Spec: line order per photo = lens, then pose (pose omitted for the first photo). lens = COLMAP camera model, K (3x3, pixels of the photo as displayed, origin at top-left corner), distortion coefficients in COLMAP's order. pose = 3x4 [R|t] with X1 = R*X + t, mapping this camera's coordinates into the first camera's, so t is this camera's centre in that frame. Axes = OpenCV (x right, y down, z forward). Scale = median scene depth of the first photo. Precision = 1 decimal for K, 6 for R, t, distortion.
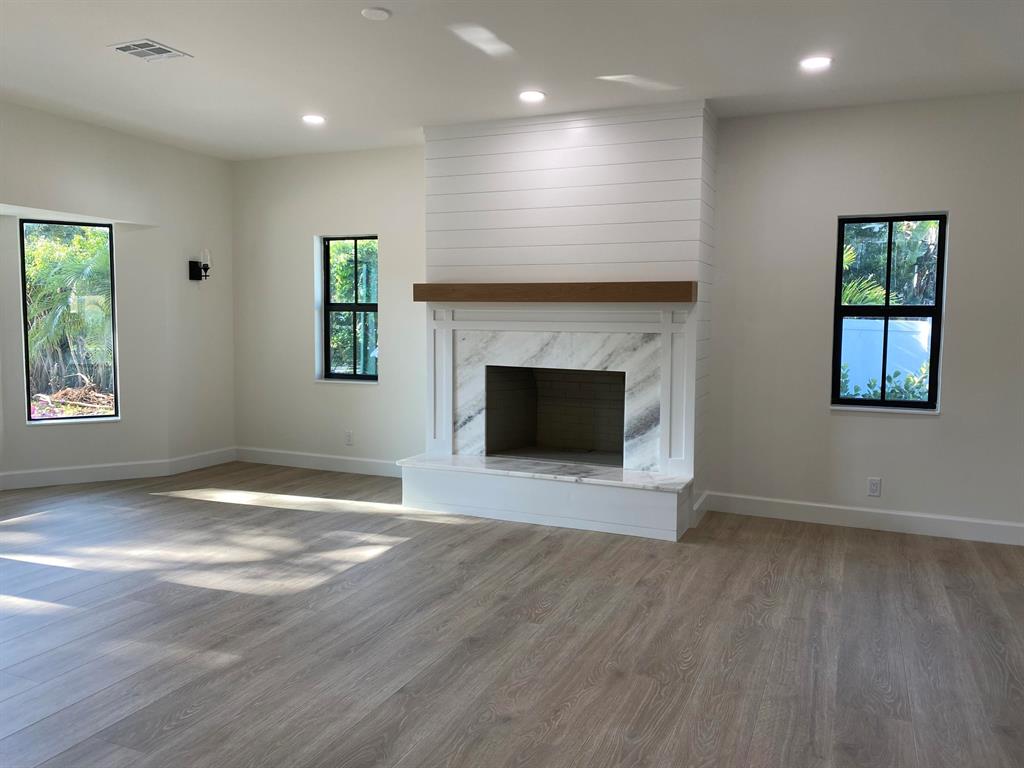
lens RADIAL K [[781.4, 0, 516.4], [0, 781.4, 380.2], [0, 0, 1]] dist [0.106073, -0.146455]
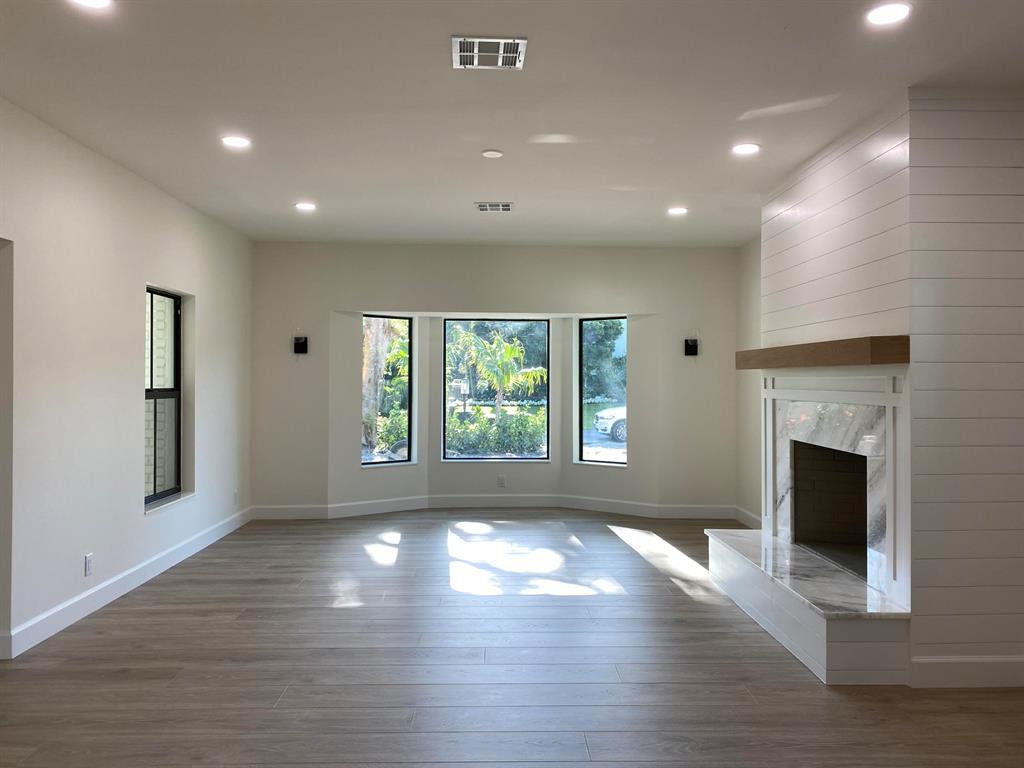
lens RADIAL K [[781.4, 0, 516.4], [0, 781.4, 380.2], [0, 0, 1]] dist [0.106073, -0.146455]
pose [[0.437937, -0.005377, -0.898990, 0.700913], [-0.080979, 0.995681, -0.045404, -0.022198], [0.895351, 0.092683, 0.435610, 0.358684]]
